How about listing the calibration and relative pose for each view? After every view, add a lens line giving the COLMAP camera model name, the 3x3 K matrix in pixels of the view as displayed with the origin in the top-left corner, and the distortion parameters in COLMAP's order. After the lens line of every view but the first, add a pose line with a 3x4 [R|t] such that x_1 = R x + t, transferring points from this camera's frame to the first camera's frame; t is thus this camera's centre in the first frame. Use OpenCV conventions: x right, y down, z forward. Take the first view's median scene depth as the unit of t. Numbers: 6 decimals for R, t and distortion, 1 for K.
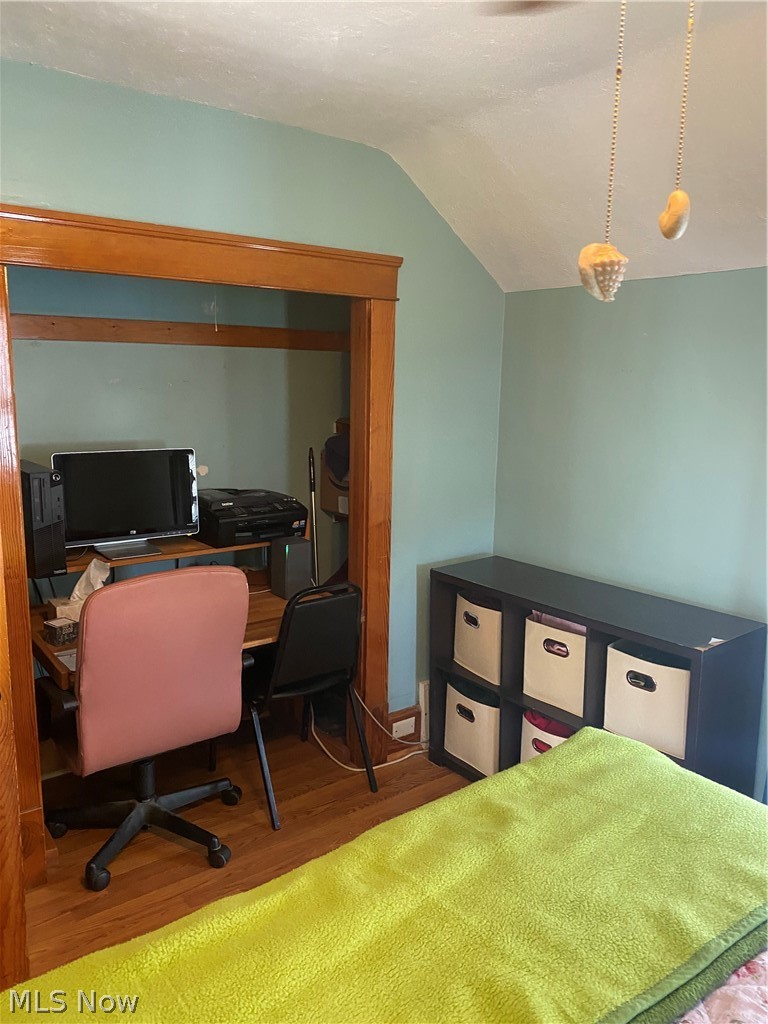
lens RADIAL K [[781.5, 0, 391.8], [0, 781.5, 514.6], [0, 0, 1]] dist [0.086415, -0.151409]
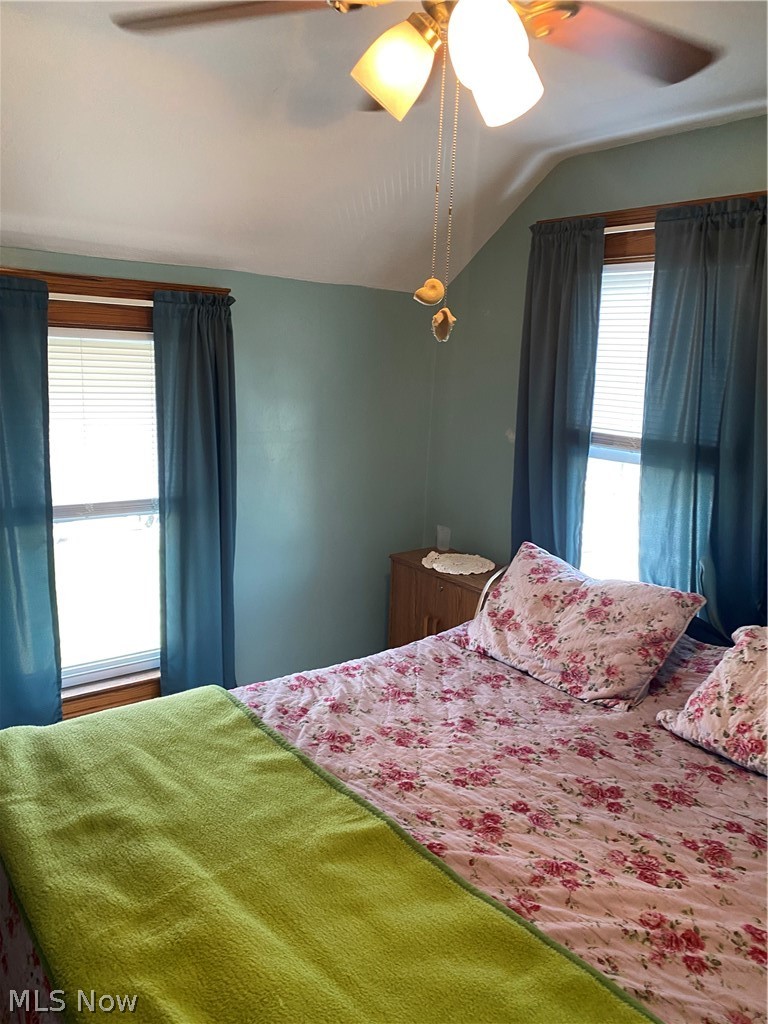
lens RADIAL K [[781.5, 0, 391.8], [0, 781.5, 514.6], [0, 0, 1]] dist [0.086415, -0.151409]
pose [[-0.039784, -0.209482, 0.977003, -0.843995], [0.128686, 0.968560, 0.212912, -0.163956], [-0.990887, 0.134197, -0.011575, 0.683191]]
